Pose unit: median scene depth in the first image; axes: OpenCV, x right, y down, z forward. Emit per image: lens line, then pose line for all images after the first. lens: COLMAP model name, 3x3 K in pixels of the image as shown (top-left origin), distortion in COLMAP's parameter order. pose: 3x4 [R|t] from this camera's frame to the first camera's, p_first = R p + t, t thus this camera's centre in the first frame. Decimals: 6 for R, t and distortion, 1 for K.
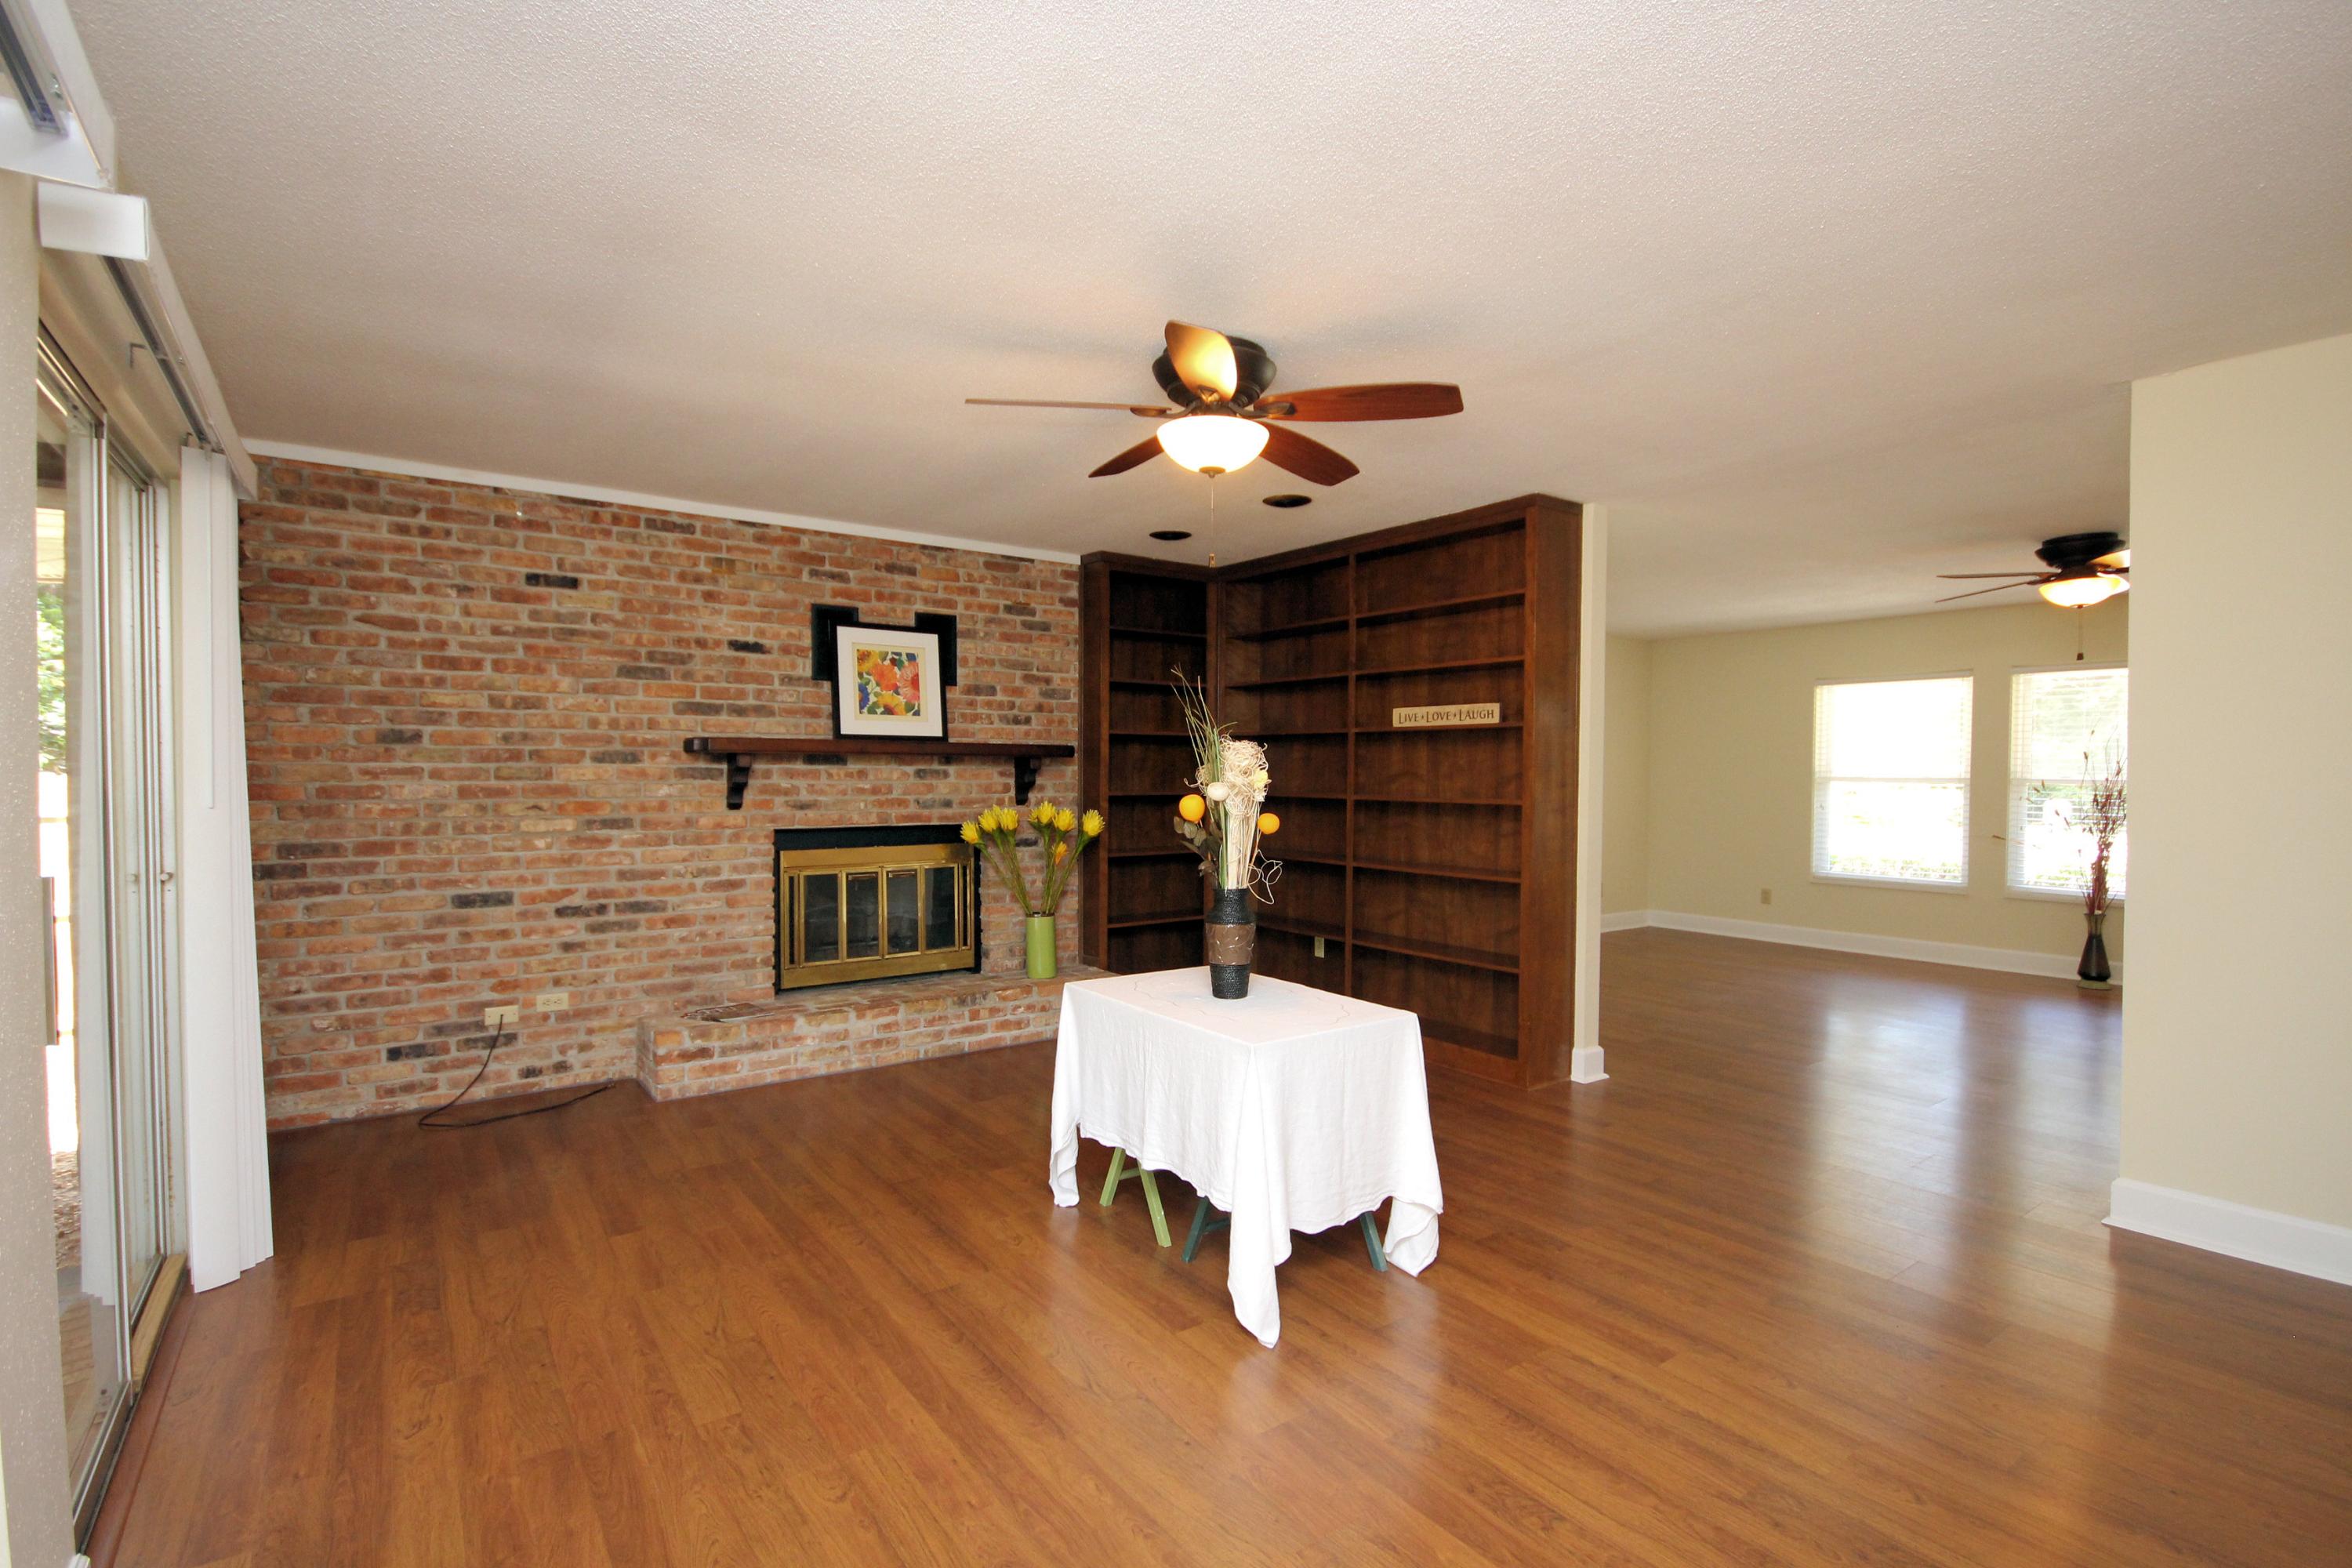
lens RADIAL K [[1091.1, 0, 1167.4], [0, 1091.1, 791.2], [0, 0, 1]] dist [0.014003, -0.012898]
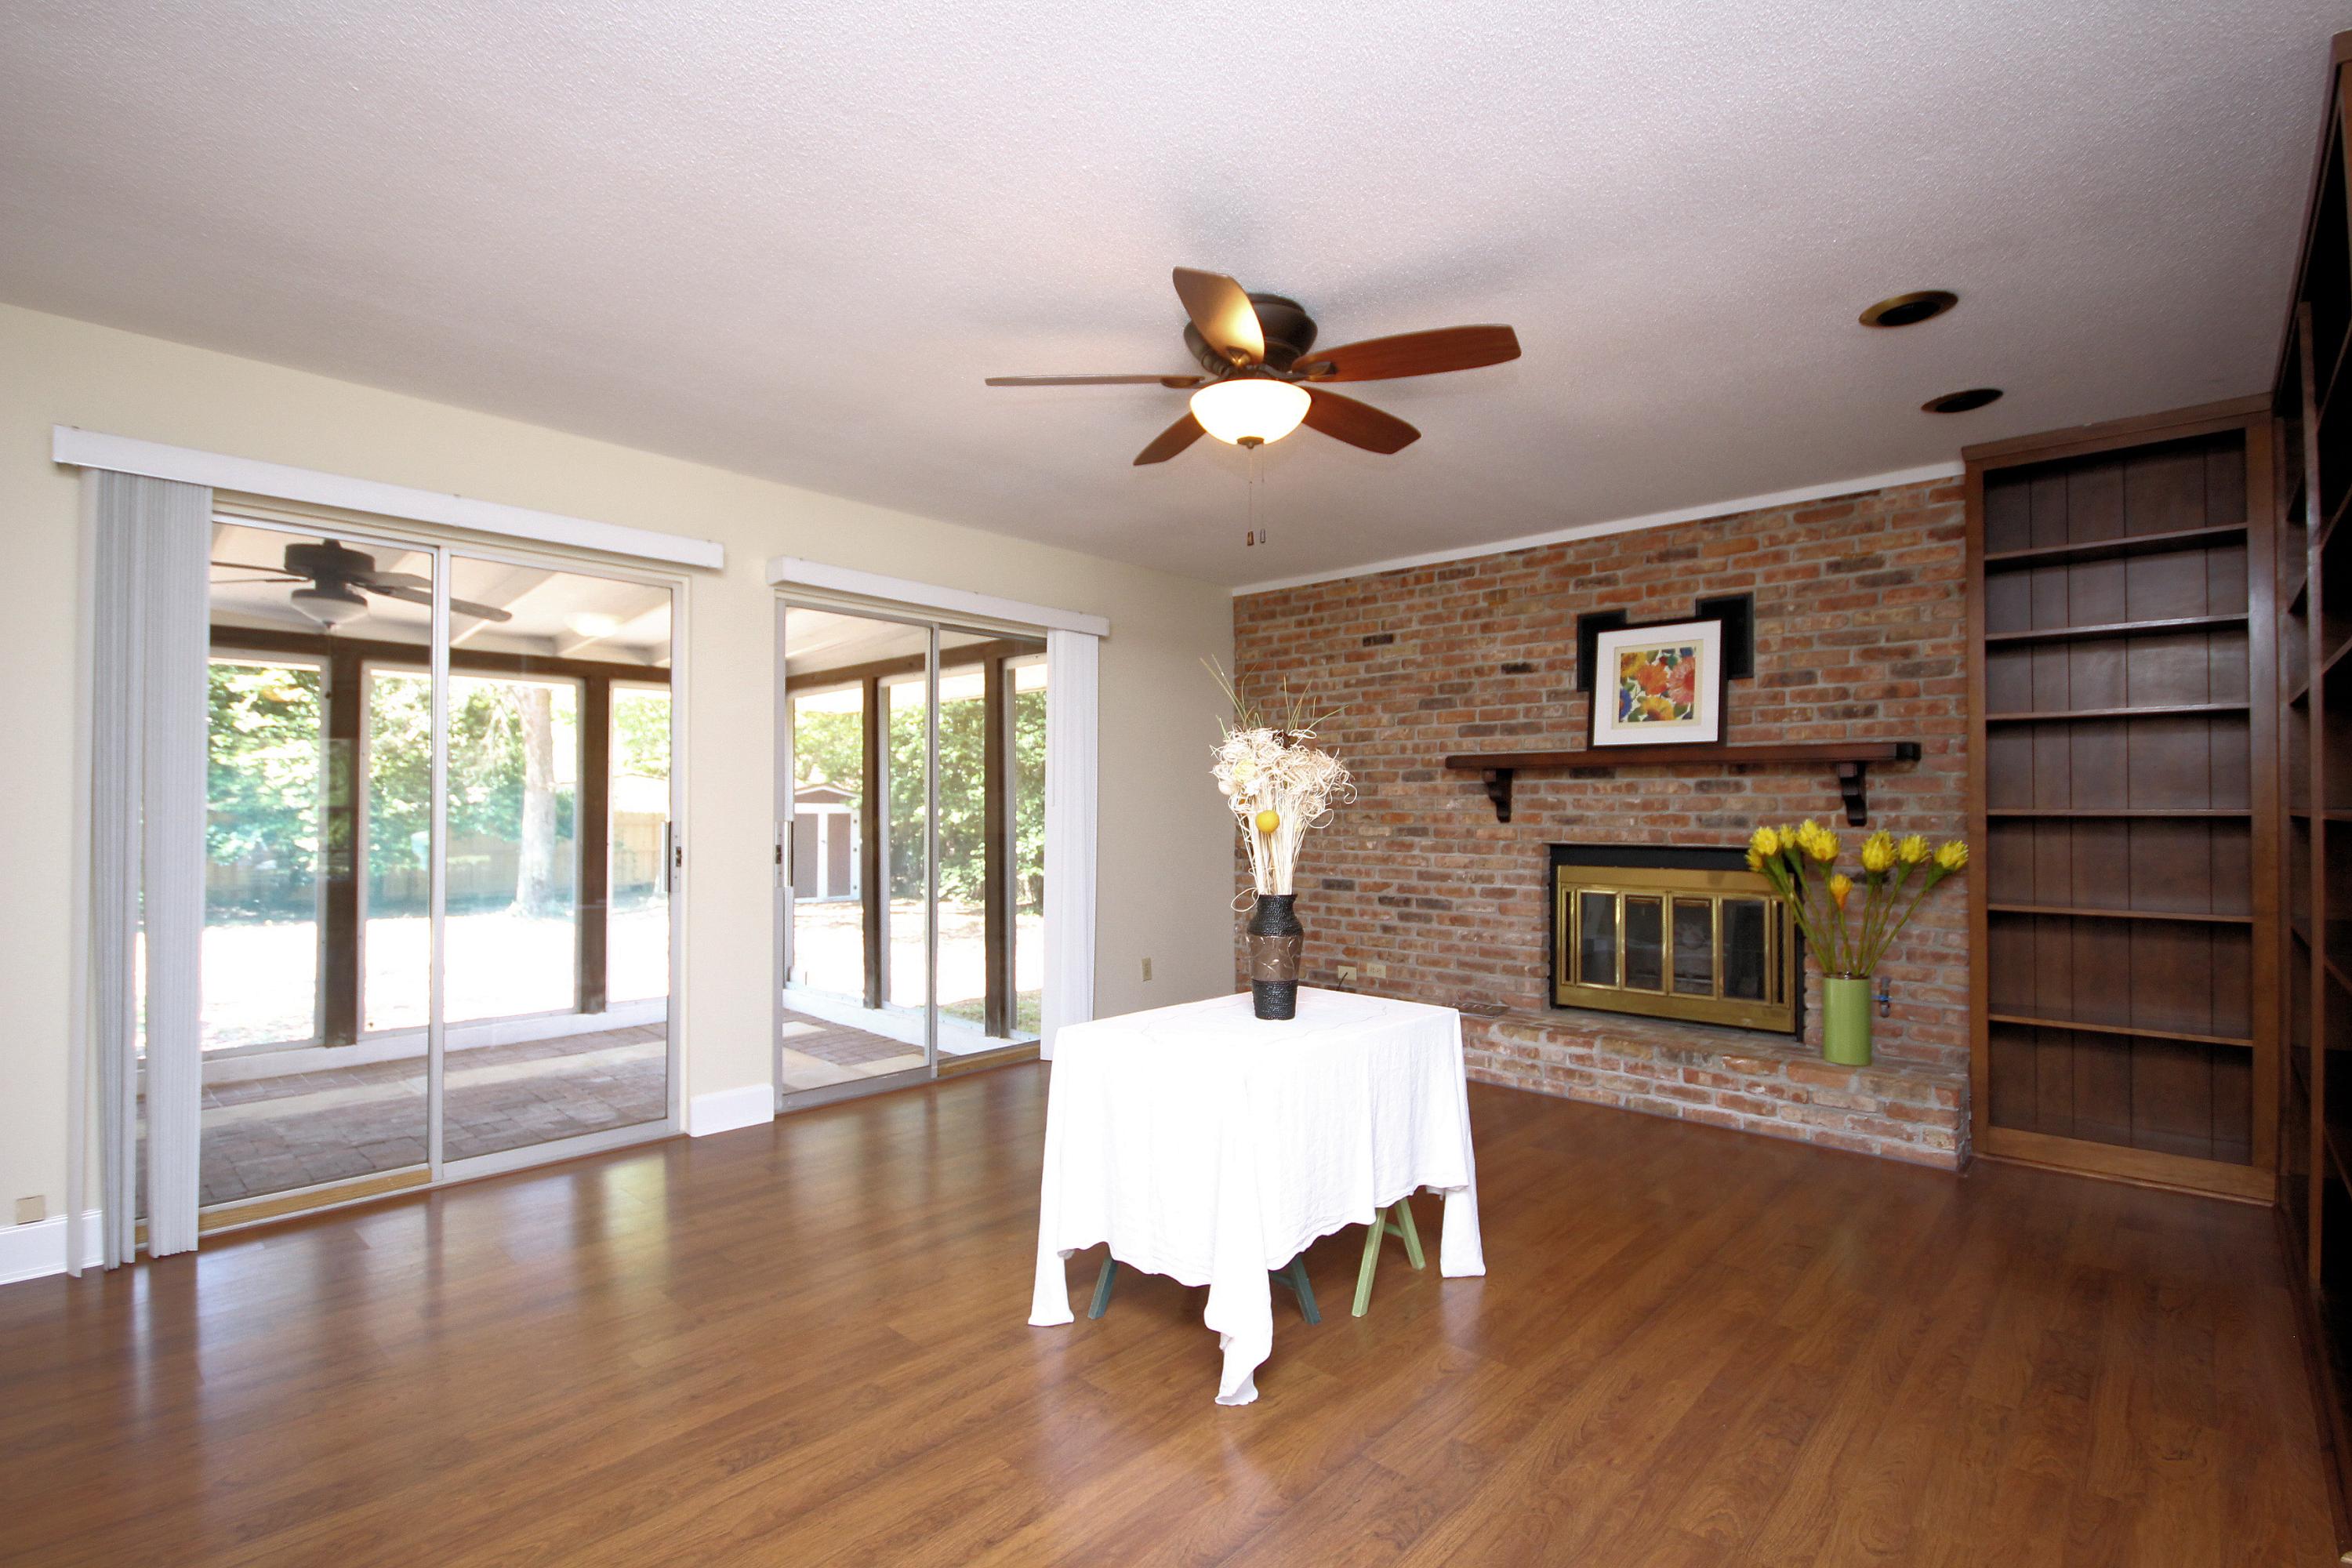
lens RADIAL K [[1091.1, 0, 1183.3], [0, 1091.1, 793.1], [0, 0, 1]] dist [0.014003, -0.012898]
pose [[0.206100, -0.018464, -0.978357, 0.593325], [-0.020324, 0.999526, -0.023145, 0.019525], [0.978320, 0.024654, 0.205627, 0.483671]]
